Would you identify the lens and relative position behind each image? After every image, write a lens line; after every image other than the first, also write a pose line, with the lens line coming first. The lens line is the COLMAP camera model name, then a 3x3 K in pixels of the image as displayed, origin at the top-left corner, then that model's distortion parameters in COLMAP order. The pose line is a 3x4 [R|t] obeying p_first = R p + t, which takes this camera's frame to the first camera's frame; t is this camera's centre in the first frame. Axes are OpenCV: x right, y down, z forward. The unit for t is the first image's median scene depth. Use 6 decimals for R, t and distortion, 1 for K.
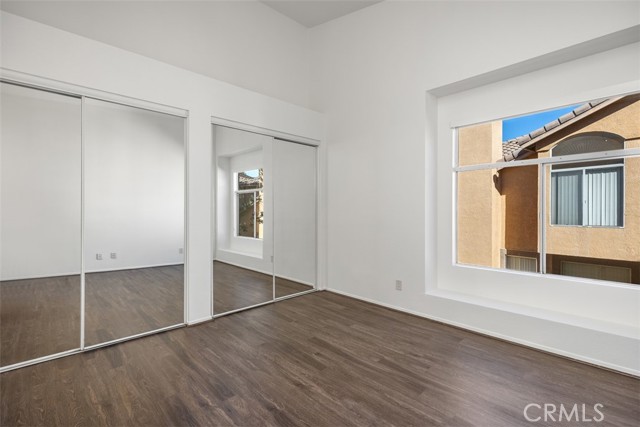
lens RADIAL K [[290.5, 0, 314.6], [0, 290.5, 212.4], [0, 0, 1]] dist [0.005508, -0.000724]
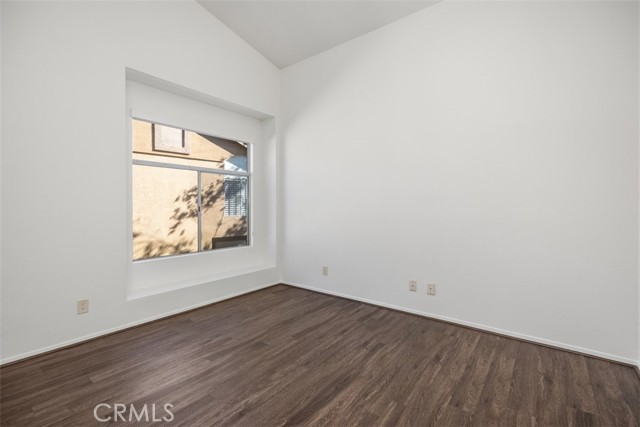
lens RADIAL K [[290.5, 0, 314.8], [0, 290.5, 211.5], [0, 0, 1]] dist [0.005508, -0.000724]
pose [[-0.146987, -0.019307, 0.988950, -0.720851], [0.000832, 0.999807, 0.019642, -0.008460], [-0.989138, 0.003710, -0.146942, 0.723086]]
